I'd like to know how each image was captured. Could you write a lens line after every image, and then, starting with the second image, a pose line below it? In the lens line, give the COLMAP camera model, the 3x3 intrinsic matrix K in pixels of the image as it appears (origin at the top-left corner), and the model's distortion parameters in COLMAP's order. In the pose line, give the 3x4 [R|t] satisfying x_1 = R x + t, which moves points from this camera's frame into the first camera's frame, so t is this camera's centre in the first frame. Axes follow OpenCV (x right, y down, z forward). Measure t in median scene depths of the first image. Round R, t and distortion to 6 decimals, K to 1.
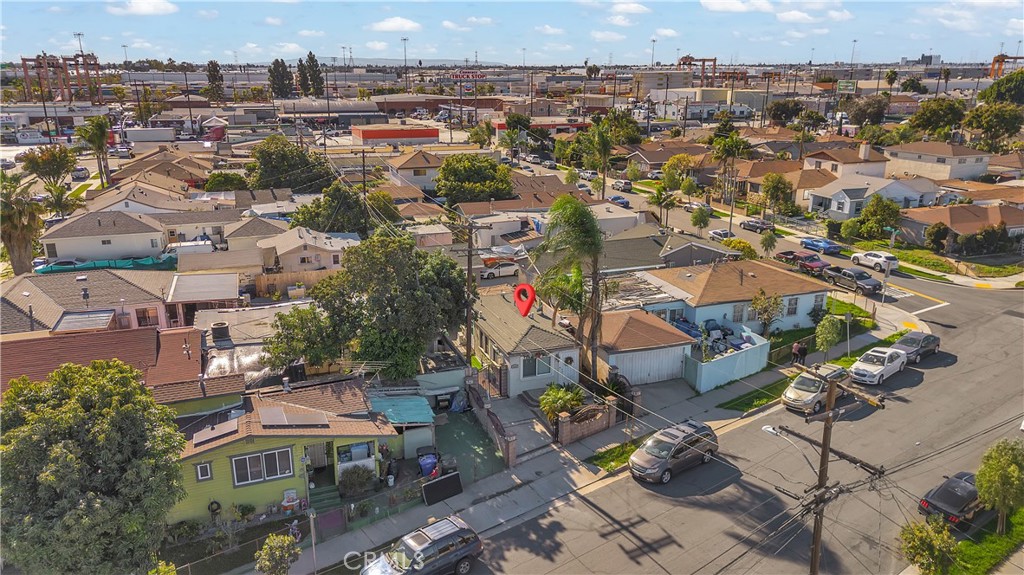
lens RADIAL K [[720.0, 0, 512.0], [0, 720.0, 287.5], [0, 0, 1]] dist [0.075625, -0.074041]
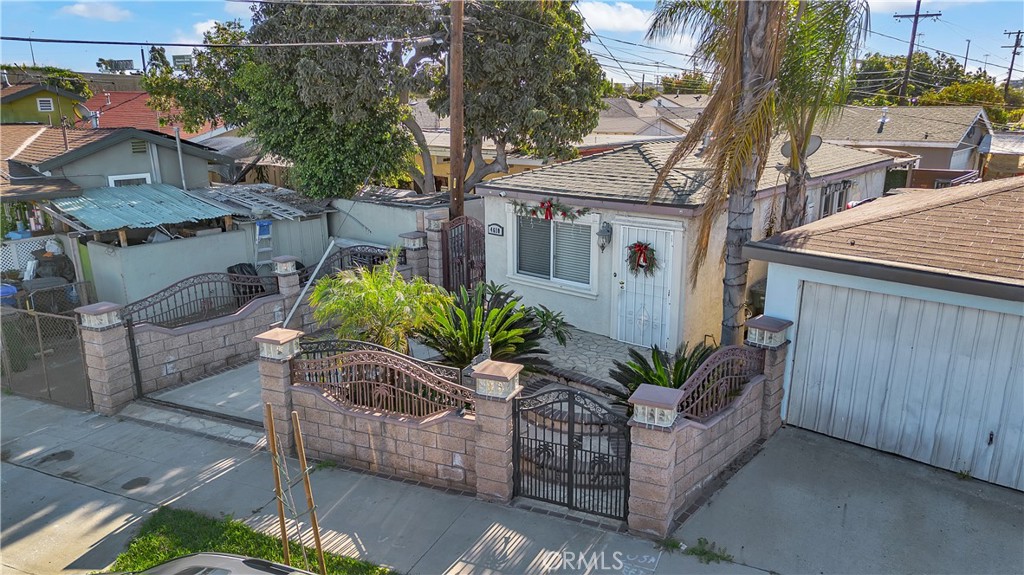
lens RADIAL K [[720.0, 0, 512.0], [0, 720.0, 287.5], [0, 0, 1]] dist [0.075625, -0.074041]
pose [[0.494796, 0.211687, -0.842832, 0.163778], [-0.249710, 0.963607, 0.095425, 0.055484], [0.832359, 0.163248, 0.529650, 0.456602]]
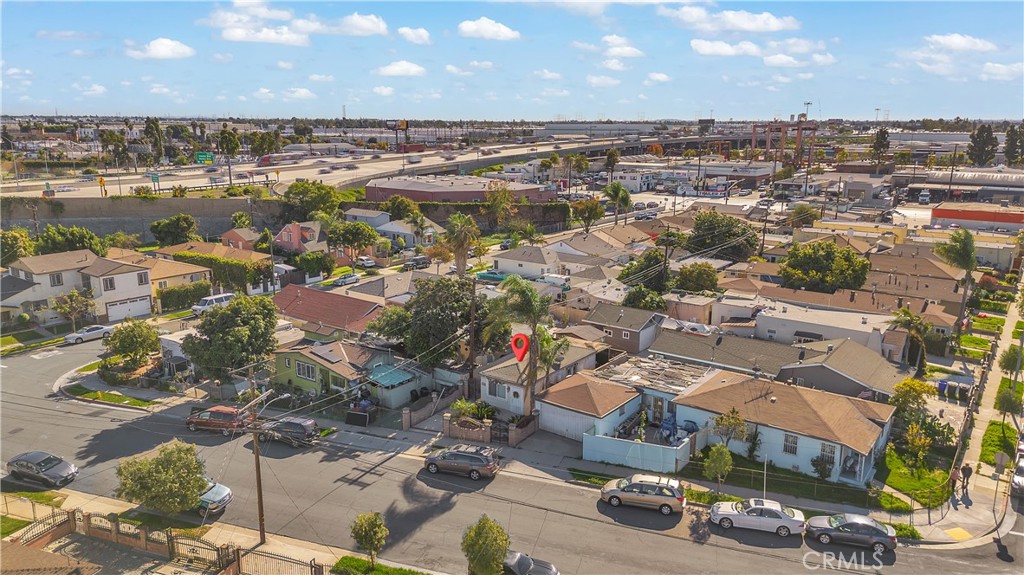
lens RADIAL K [[720.0, 0, 512.0], [0, 720.0, 287.5], [0, 0, 1]] dist [0.075625, -0.074041]
pose [[0.556031, 0.187175, -0.809811, 0.622520], [-0.245311, 0.967868, 0.055272, -0.089747], [0.794136, 0.167922, 0.584081, 0.106838]]
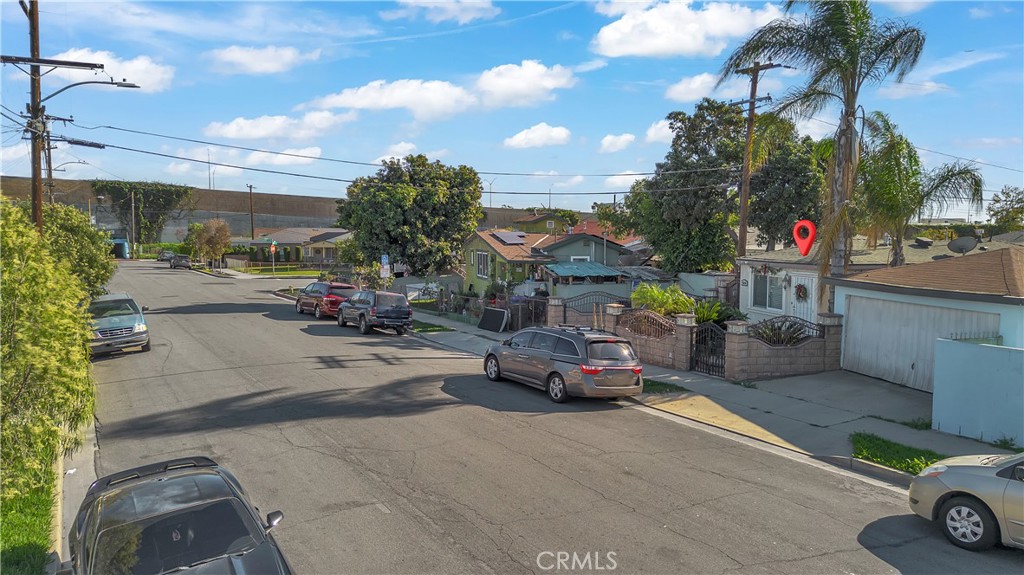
lens RADIAL K [[720.0, 0, 512.0], [0, 720.0, 287.5], [0, 0, 1]] dist [0.075625, -0.074041]
pose [[-0.091252, 0.066711, -0.993591, 0.353966], [-0.300173, 0.949504, 0.091319, 0.063676], [0.949510, 0.306582, -0.066620, 0.468044]]
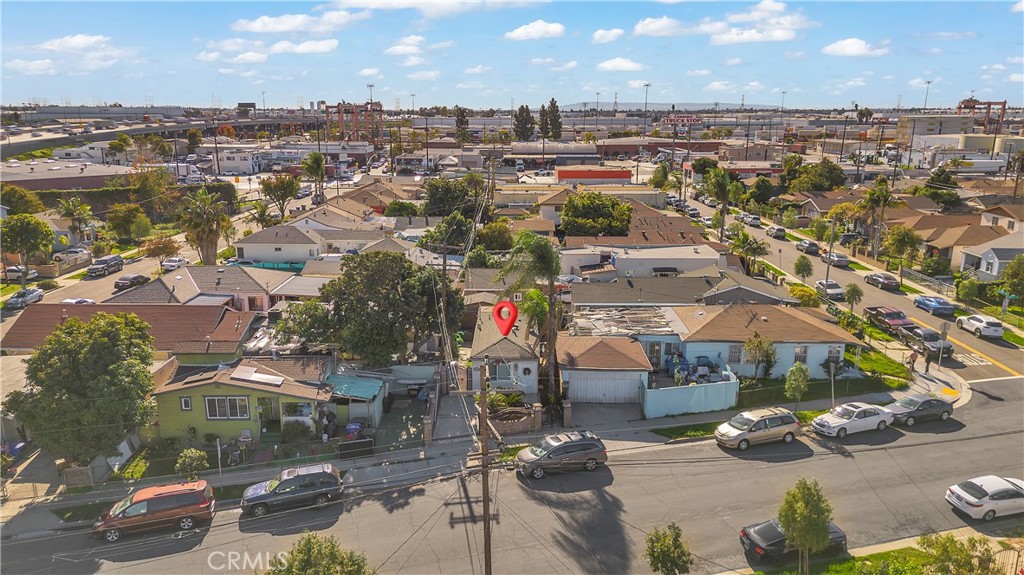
lens RADIAL K [[720.0, 0, 512.0], [0, 720.0, 287.5], [0, 0, 1]] dist [0.075625, -0.074041]
pose [[0.937993, 0.084184, -0.336277, 0.238086], [-0.103065, 0.993923, -0.038664, 0.009927], [0.330978, 0.070925, 0.940969, -0.041046]]
